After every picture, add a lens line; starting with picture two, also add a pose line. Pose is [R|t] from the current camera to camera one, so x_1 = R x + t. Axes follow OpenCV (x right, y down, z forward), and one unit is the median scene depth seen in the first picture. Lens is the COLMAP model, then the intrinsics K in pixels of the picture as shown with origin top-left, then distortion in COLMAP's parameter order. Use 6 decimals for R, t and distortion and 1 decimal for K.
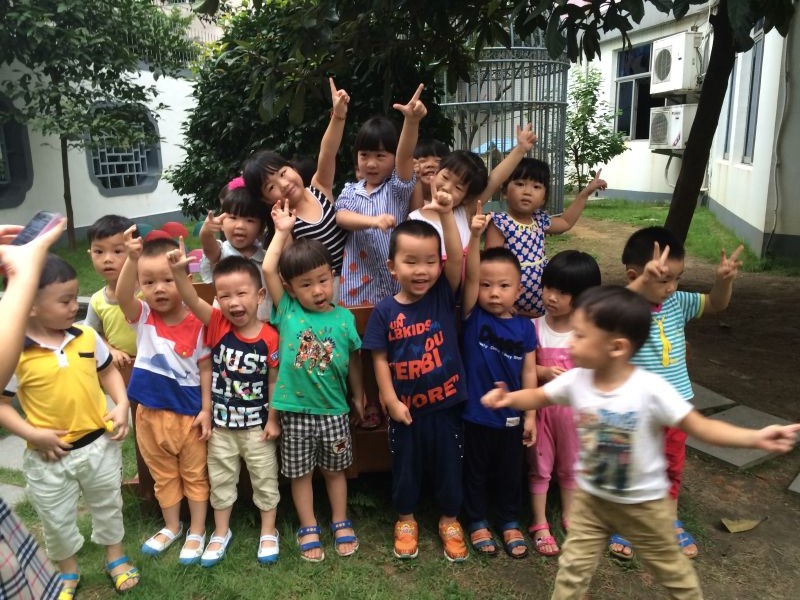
lens RADIAL K [[690.0, 0, 396.8], [0, 690.0, 299.2], [0, 0, 1]] dist [0.082298, -0.118150]
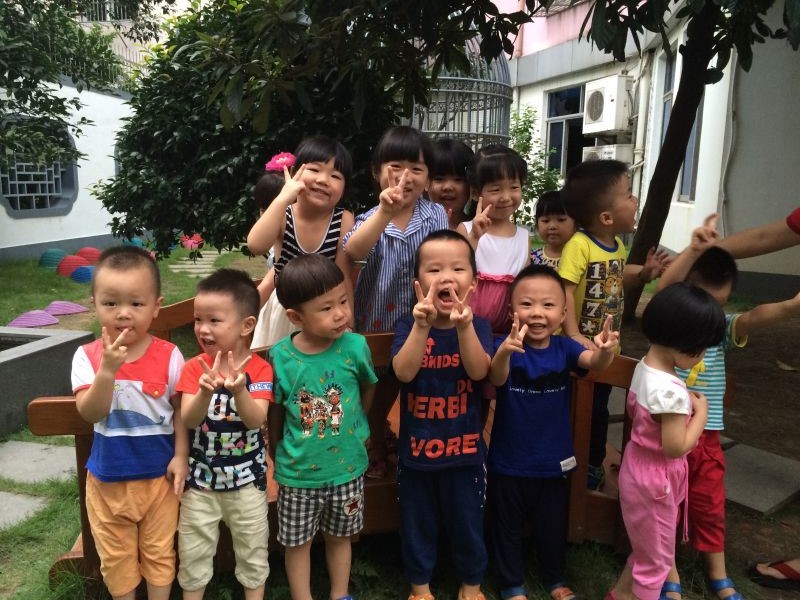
lens RADIAL K [[688.1, 0, 398.4], [0, 688.1, 299.3], [0, 0, 1]] dist [0.081492, -0.119701]
pose [[0.992241, 0.012169, 0.123734, -0.038124], [-0.005787, 0.998640, -0.051811, 0.003731], [-0.124196, 0.050693, 0.990962, 0.052161]]
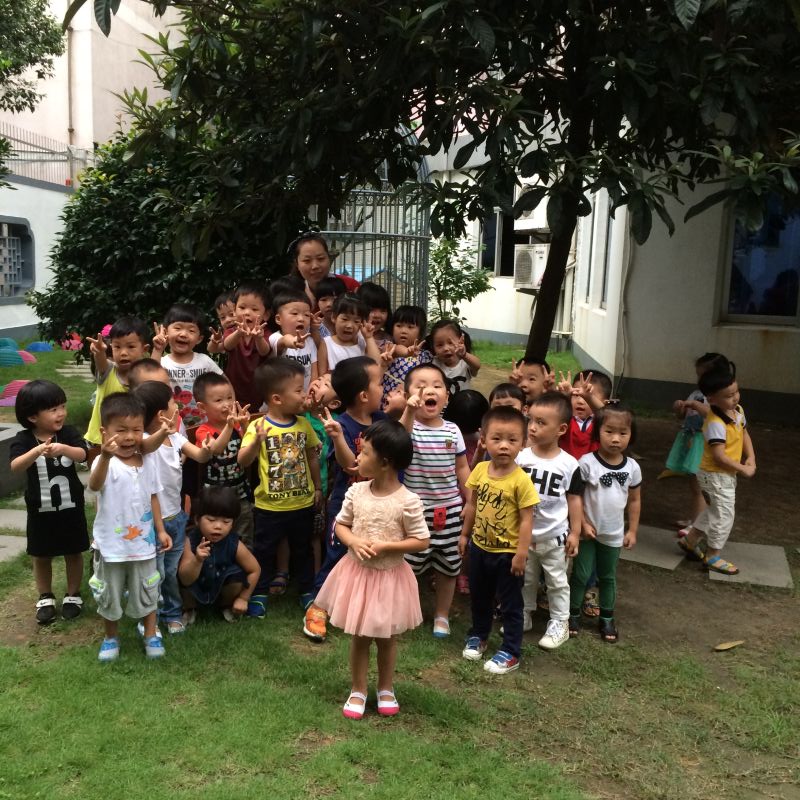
lens RADIAL K [[946.7, 0, 402.5], [0, 946.7, 398.4], [0, 0, 1]] dist [0.026114, 0.020052]
pose [[0.975446, 0.019517, 0.219370, -0.079596], [-0.002889, 0.997114, -0.075866, 0.039157], [-0.220218, 0.073370, 0.972687, -0.257182]]
